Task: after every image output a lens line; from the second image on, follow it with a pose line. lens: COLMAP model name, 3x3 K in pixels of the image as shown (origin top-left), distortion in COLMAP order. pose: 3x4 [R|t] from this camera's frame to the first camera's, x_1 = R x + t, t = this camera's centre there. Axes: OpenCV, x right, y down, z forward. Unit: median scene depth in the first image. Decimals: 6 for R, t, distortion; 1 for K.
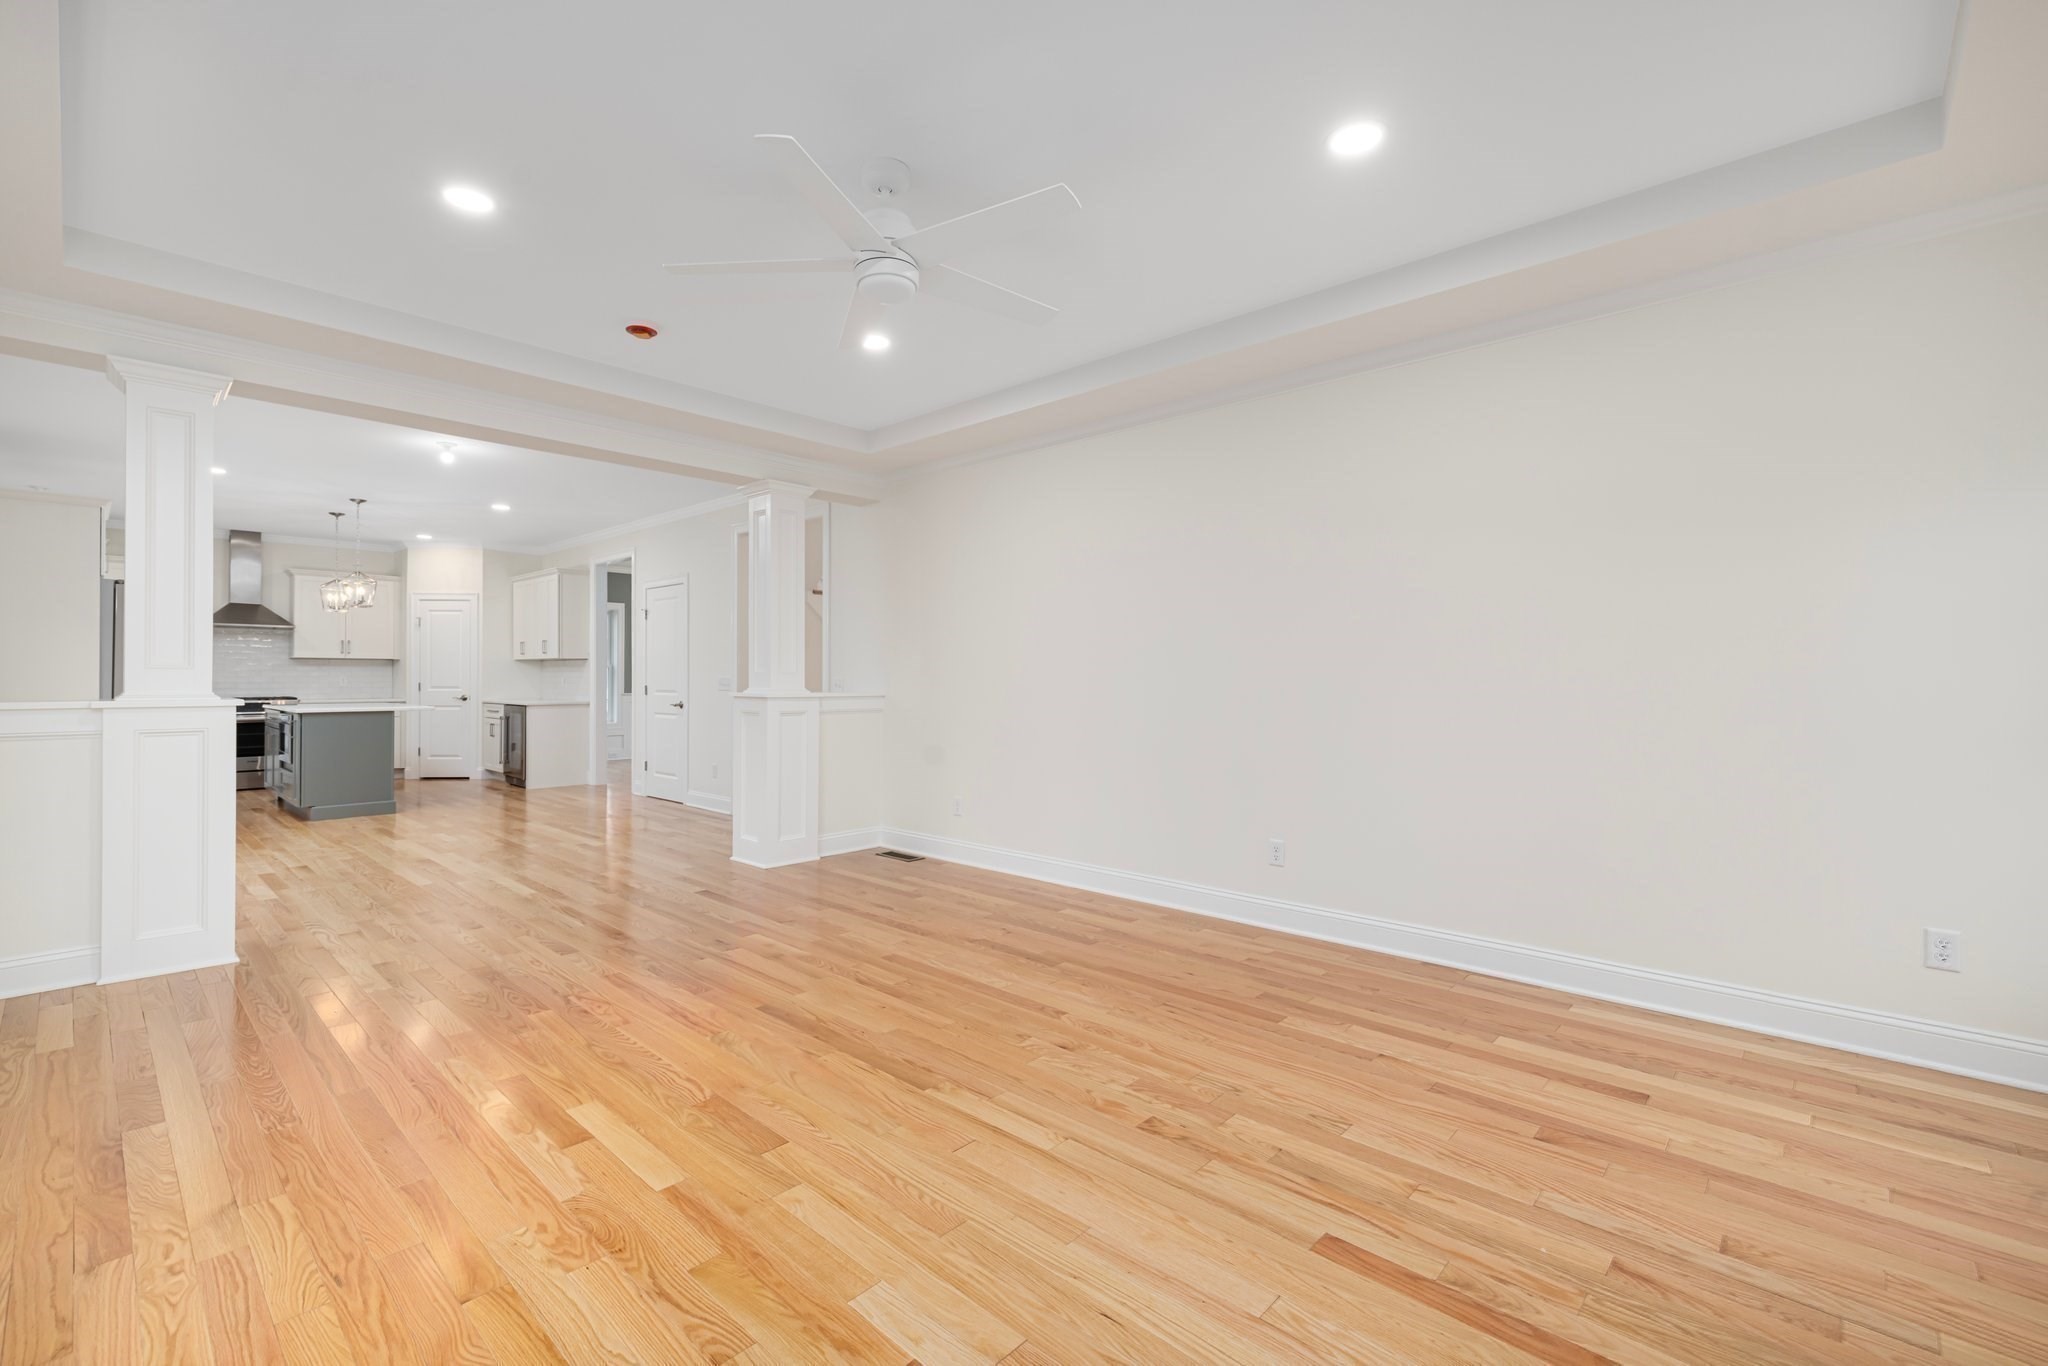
lens RADIAL K [[867.7, 0, 999.4], [0, 867.7, 675.5], [0, 0, 1]] dist [0.000324, 0.000119]
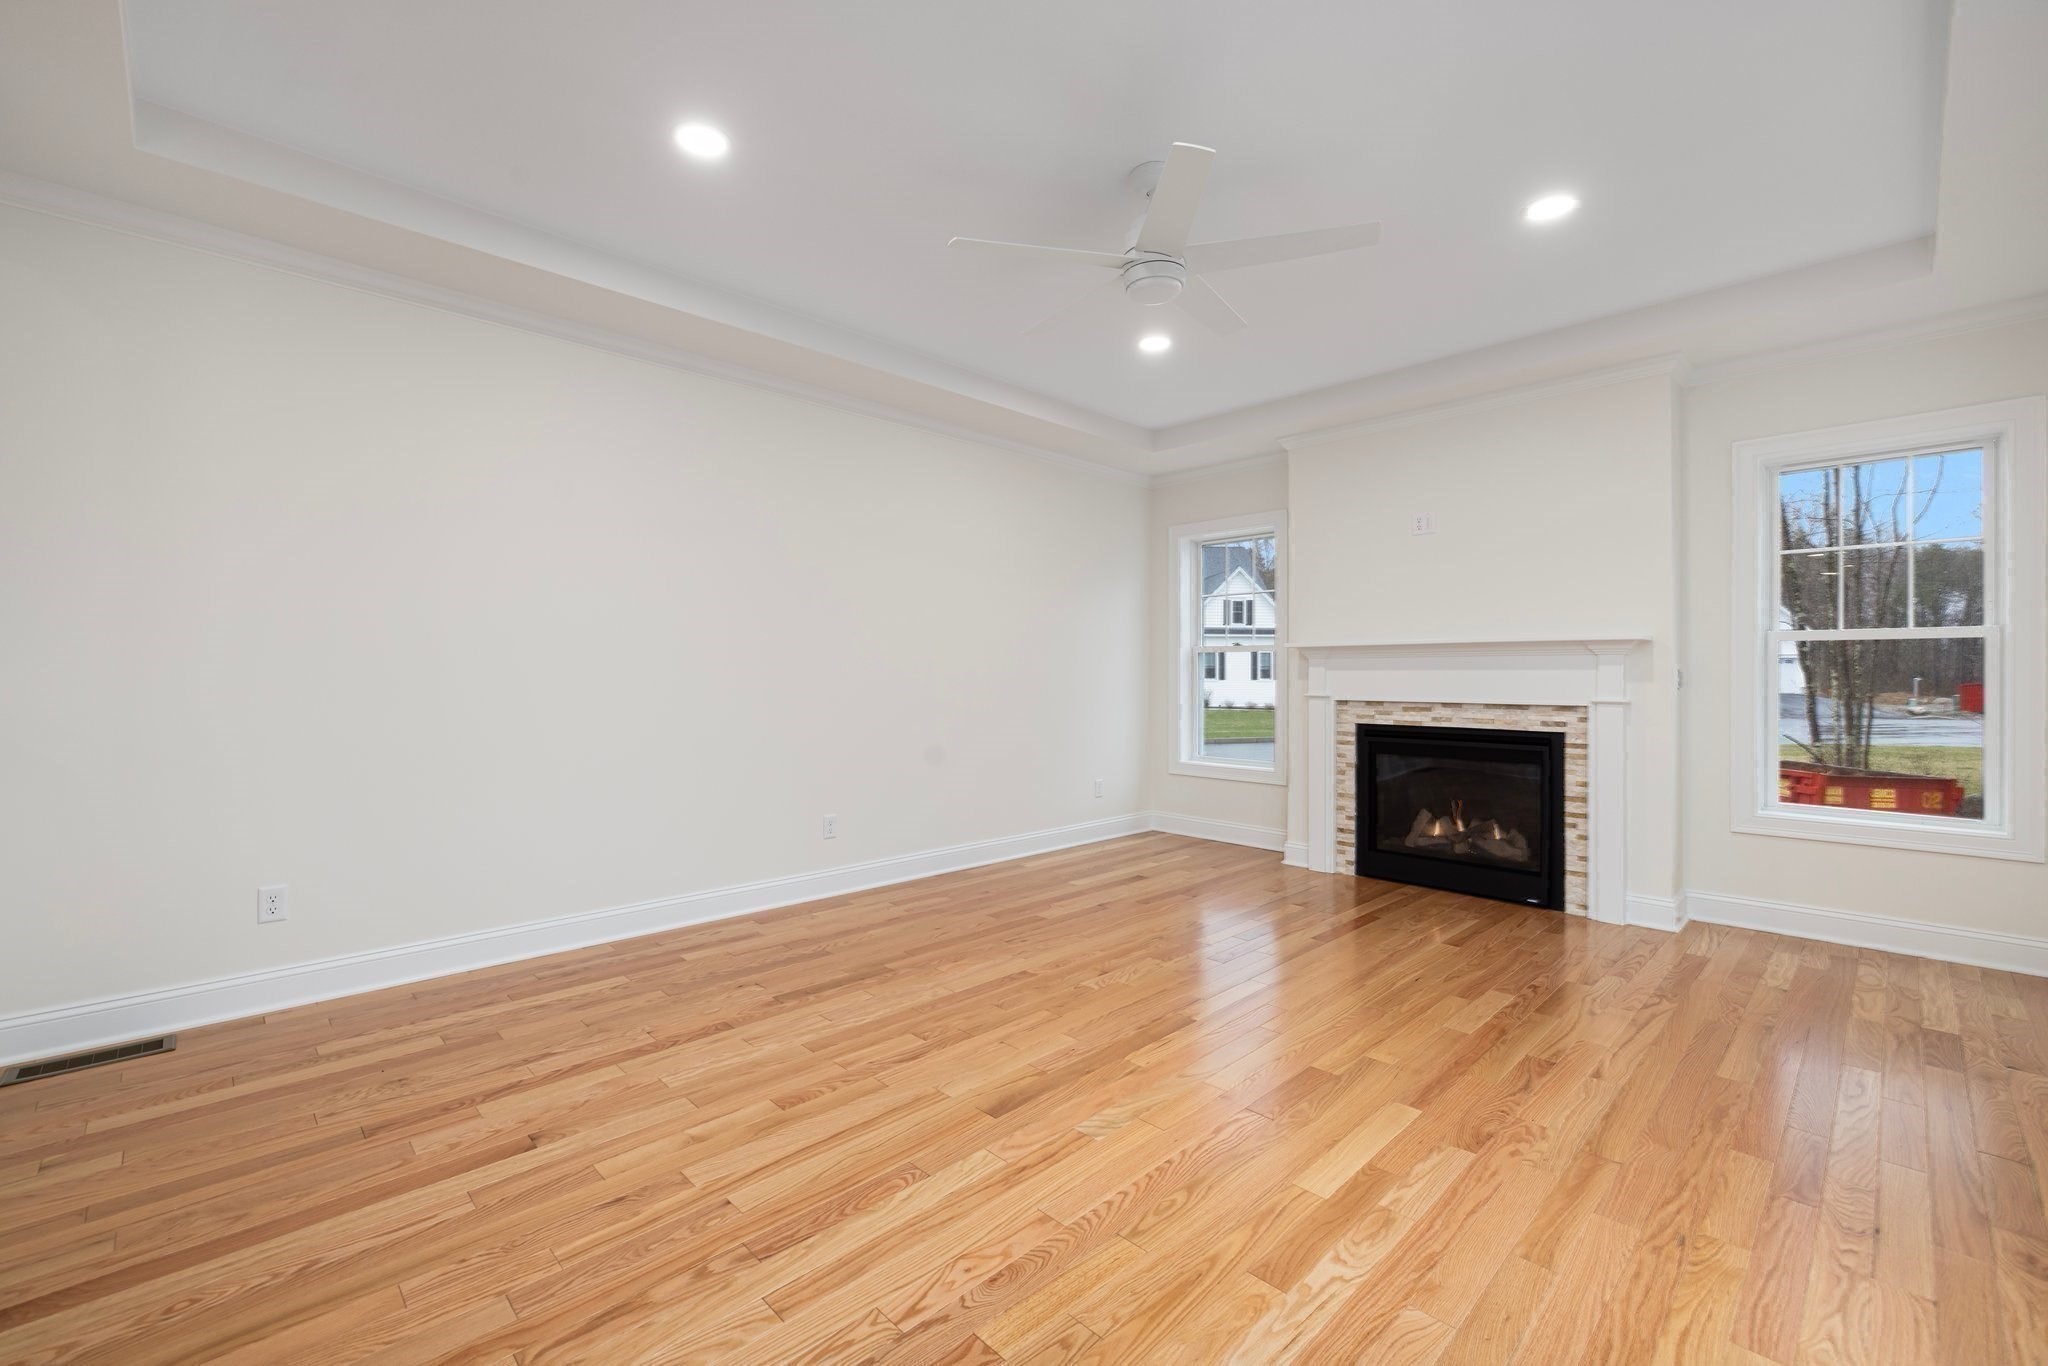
lens RADIAL K [[867.7, 0, 1007.9], [0, 867.7, 668.0], [0, 0, 1]] dist [0.000324, 0.000119]
pose [[0.048587, 0.004138, 0.998810, -1.001343], [-0.007222, 0.999967, -0.003792, 0.012087], [-0.998793, -0.007029, 0.048615, 0.957131]]
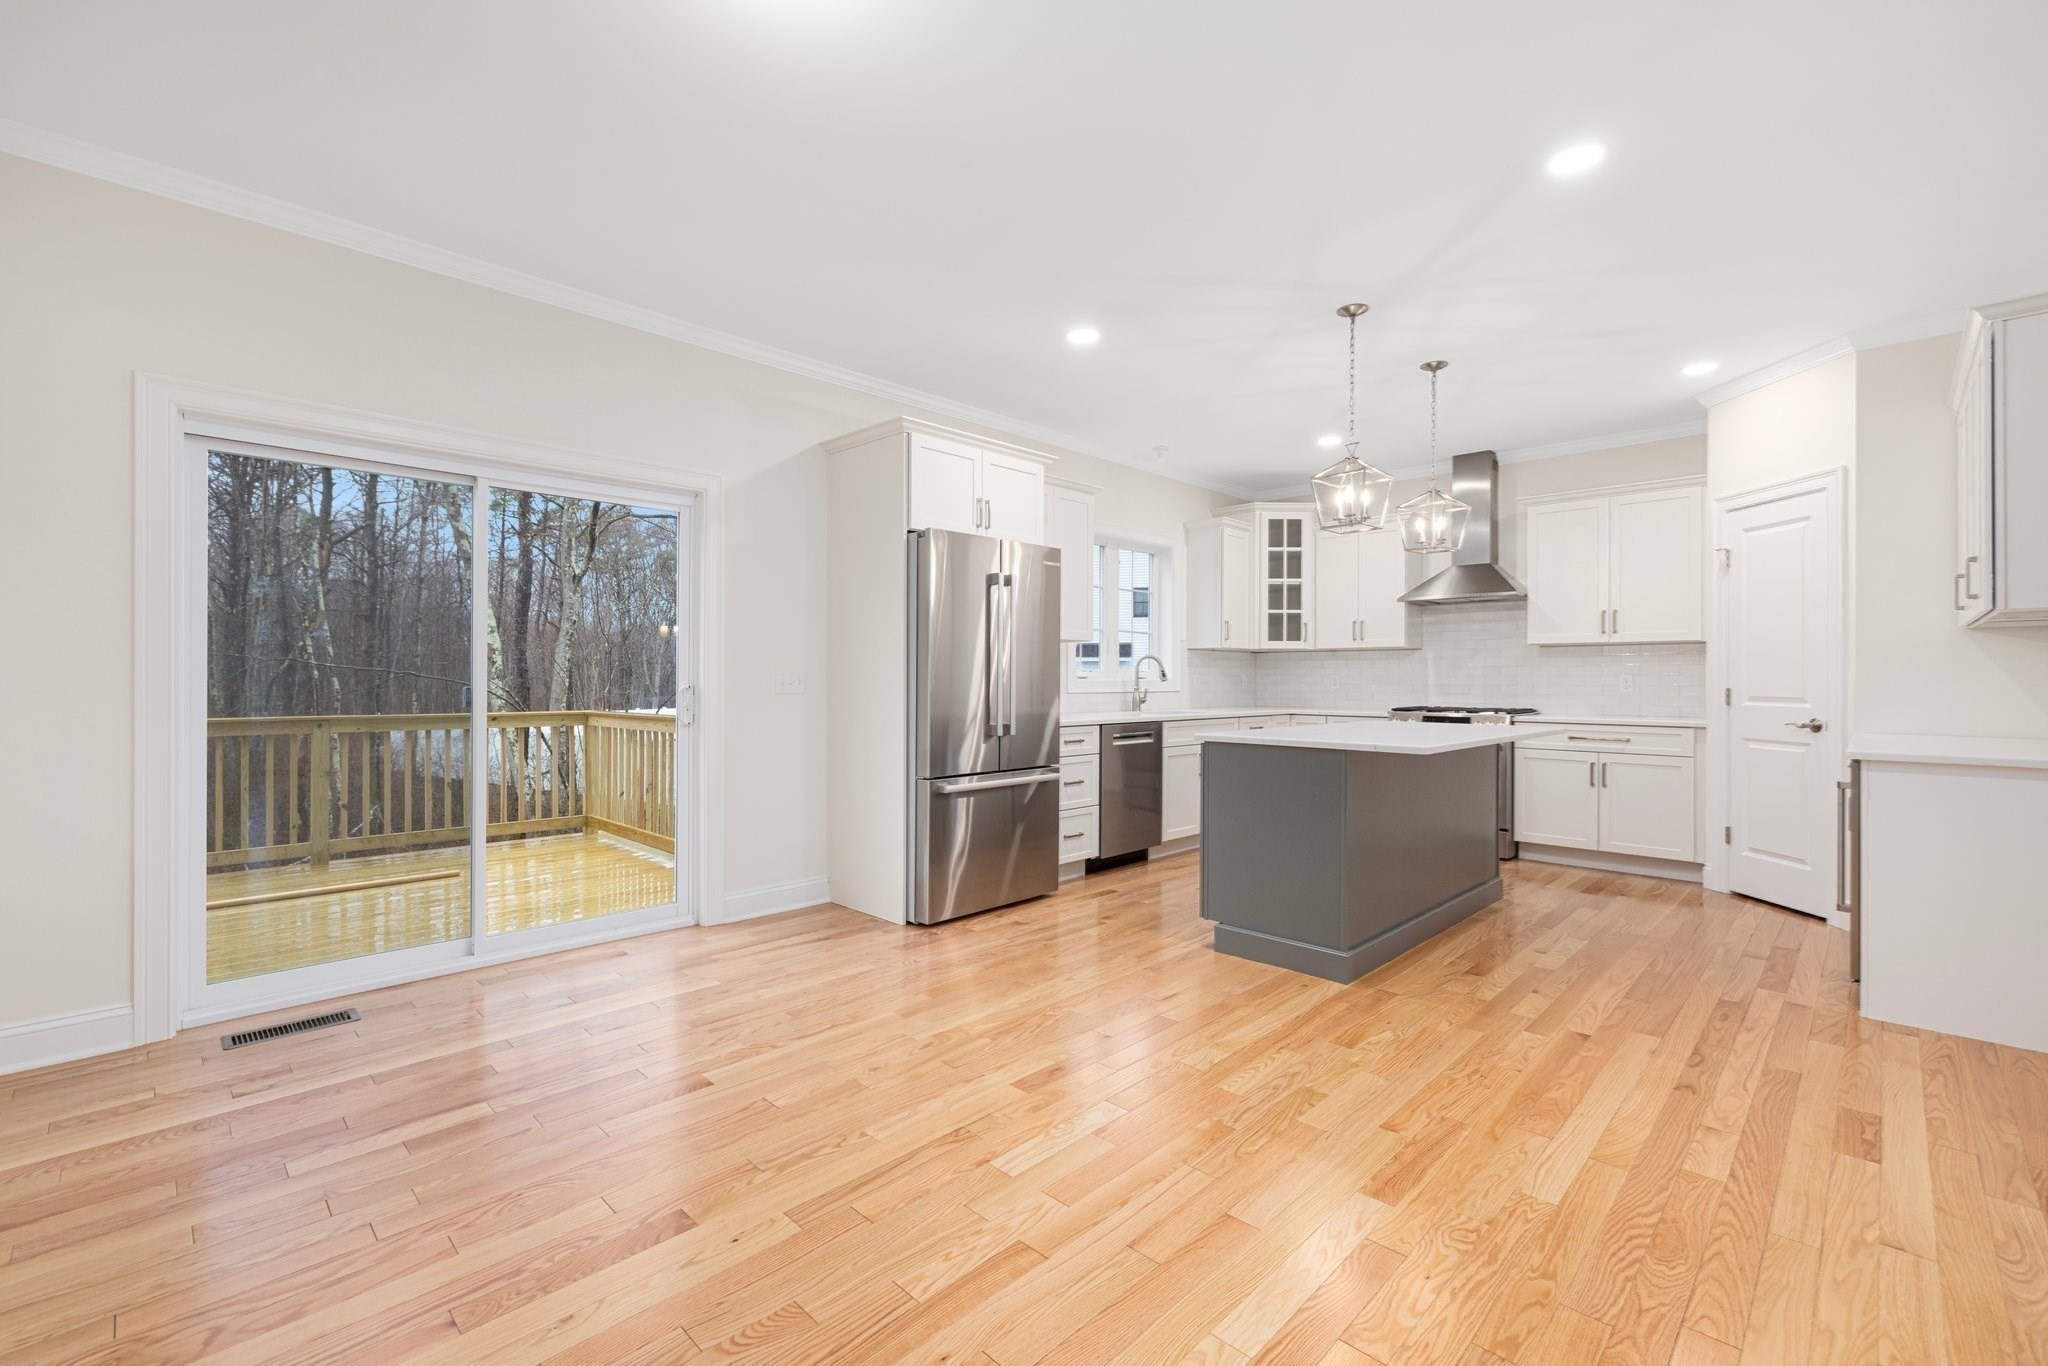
lens RADIAL K [[867.7, 0, 1007.4], [0, 867.7, 681.3], [0, 0, 1]] dist [0.000324, 0.000119]
pose [[-0.027209, -0.000504, -0.999630, -0.626807], [0.000090, 1.000000, -0.000506, 0.015945], [0.999630, -0.000104, -0.027209, 2.065237]]
